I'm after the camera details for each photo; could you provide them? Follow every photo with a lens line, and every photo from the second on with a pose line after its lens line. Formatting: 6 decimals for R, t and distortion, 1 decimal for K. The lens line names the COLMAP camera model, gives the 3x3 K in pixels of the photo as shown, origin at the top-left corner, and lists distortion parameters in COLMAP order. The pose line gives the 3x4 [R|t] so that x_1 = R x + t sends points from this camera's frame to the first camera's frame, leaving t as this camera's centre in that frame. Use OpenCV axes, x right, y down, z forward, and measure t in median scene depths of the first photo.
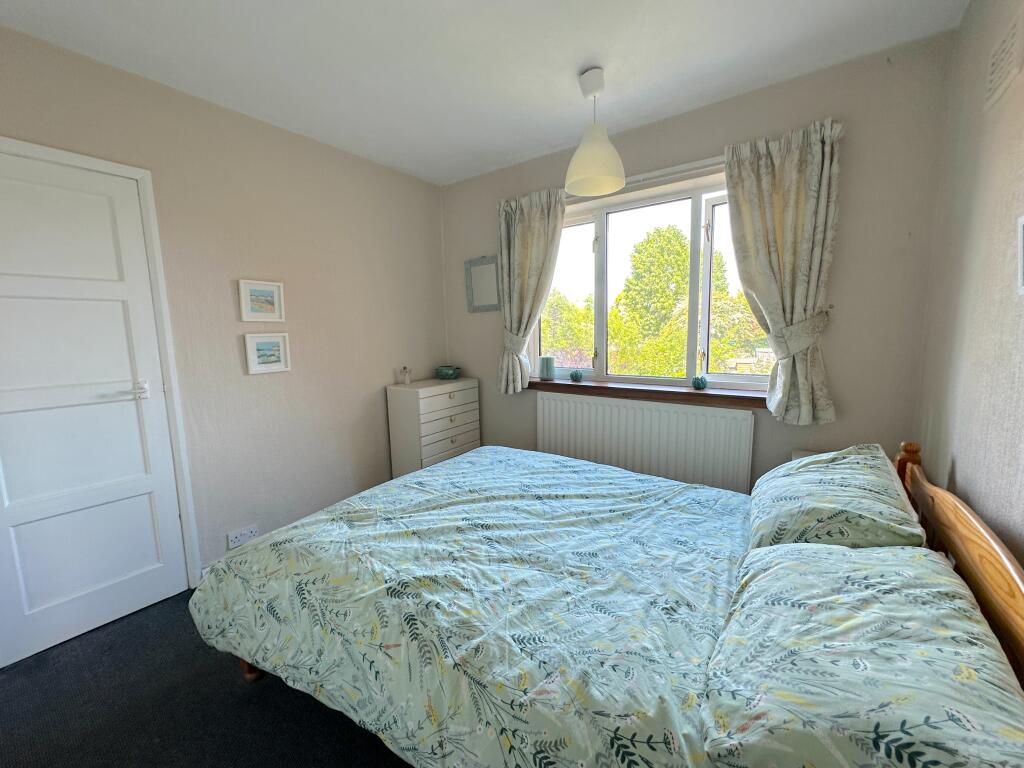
lens RADIAL K [[410.7, 0, 511.5], [0, 410.7, 387.3], [0, 0, 1]] dist [-0.009984, -0.000126]
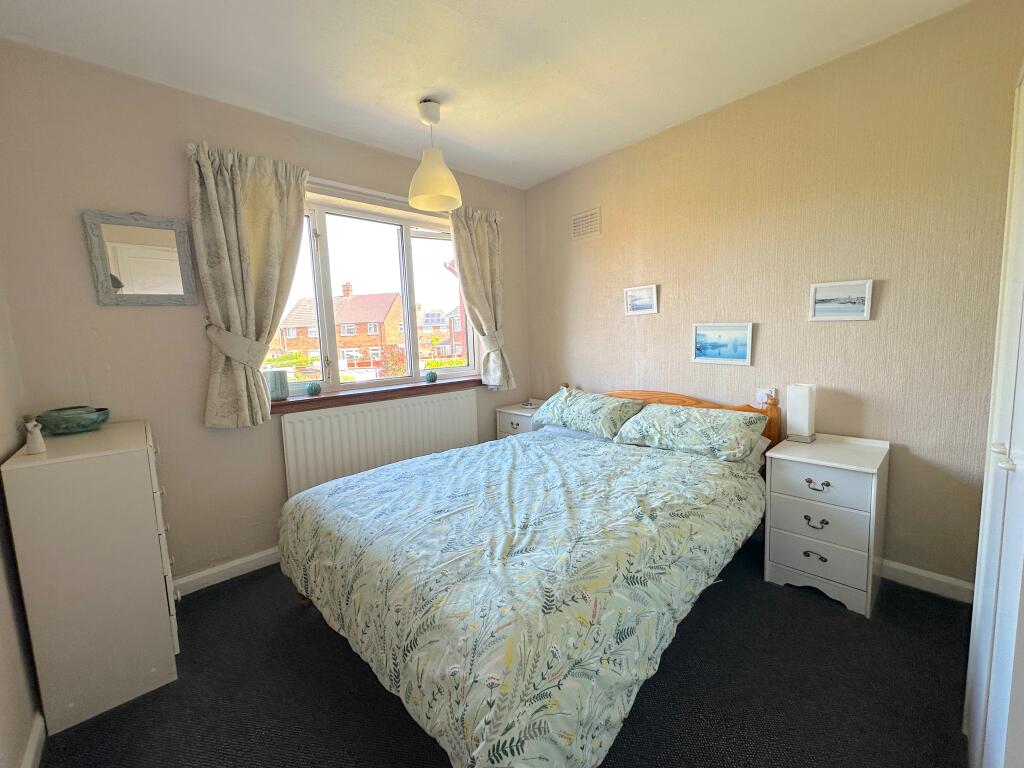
lens RADIAL K [[414.5, 0, 512.0], [0, 414.5, 384.0], [0, 0, 1]] dist [0.000797, -0.000181]
pose [[0.195398, -0.098612, 0.975754, -0.911294], [0.163766, 0.984243, 0.066676, -0.040981], [-0.966954, 0.146767, 0.208469, 0.619492]]
